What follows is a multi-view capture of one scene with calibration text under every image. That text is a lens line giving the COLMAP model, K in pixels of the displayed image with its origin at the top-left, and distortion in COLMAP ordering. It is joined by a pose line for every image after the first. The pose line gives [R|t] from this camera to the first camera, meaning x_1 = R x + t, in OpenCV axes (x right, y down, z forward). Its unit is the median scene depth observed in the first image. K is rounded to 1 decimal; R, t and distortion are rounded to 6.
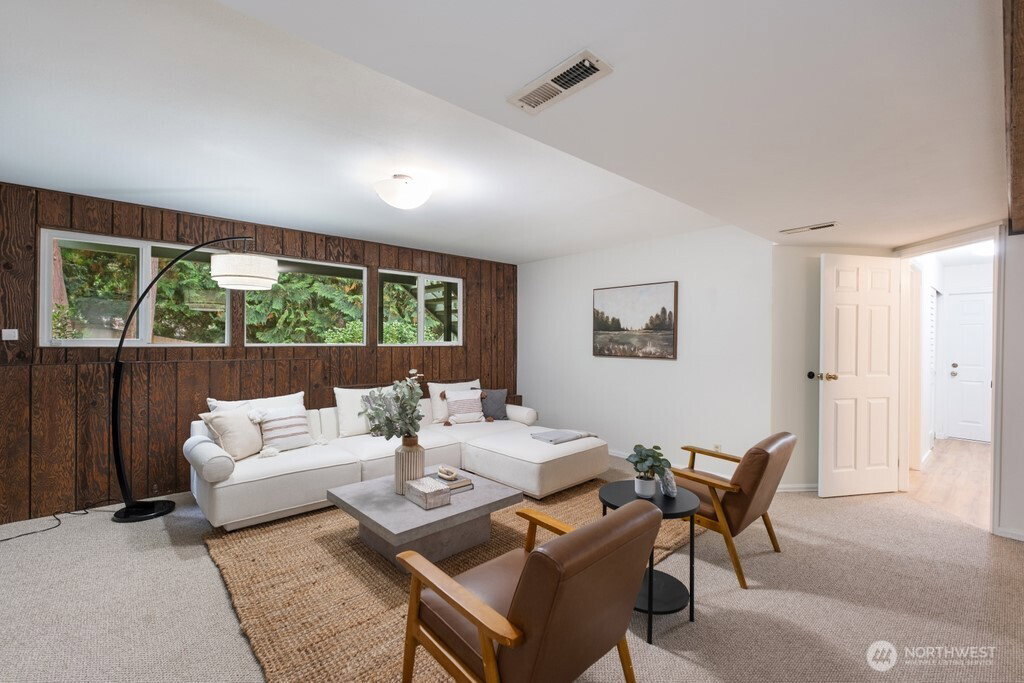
lens RADIAL K [[433.4, 0, 506.7], [0, 433.4, 343.0], [0, 0, 1]] dist [-0.000234, -0.000247]
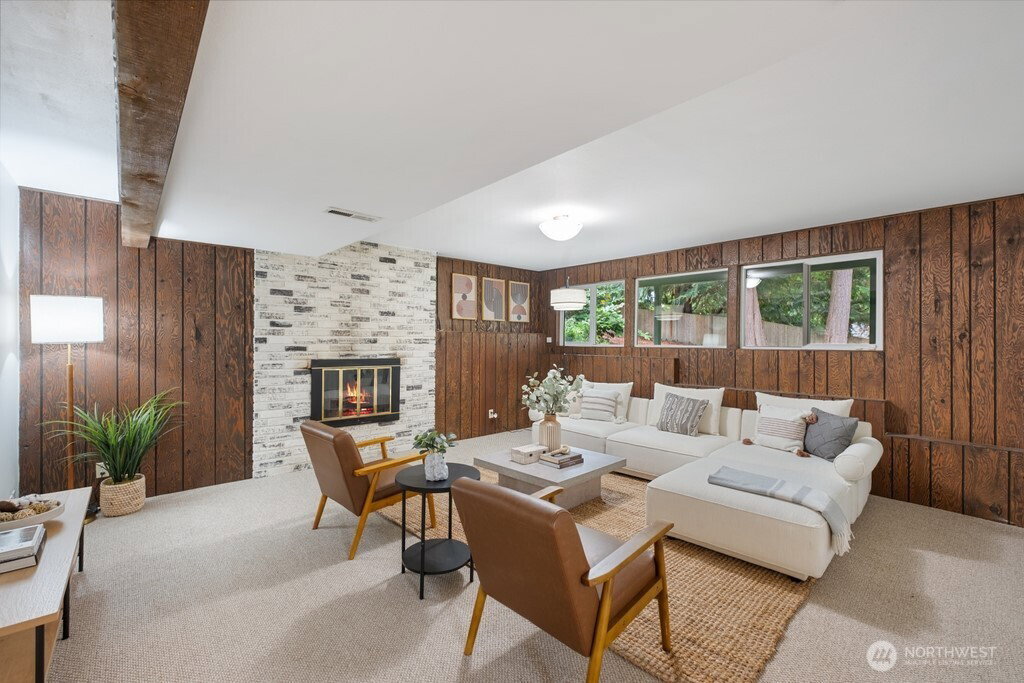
lens RADIAL K [[405.4, 0, 506.1], [0, 405.4, 341.6], [0, 0, 1]] dist [-0.000978, -0.000061]
pose [[0.052780, -0.006031, -0.998588, 0.553514], [-0.009379, 0.999935, -0.006535, 0.002371], [0.998562, 0.009711, 0.052720, 0.443215]]
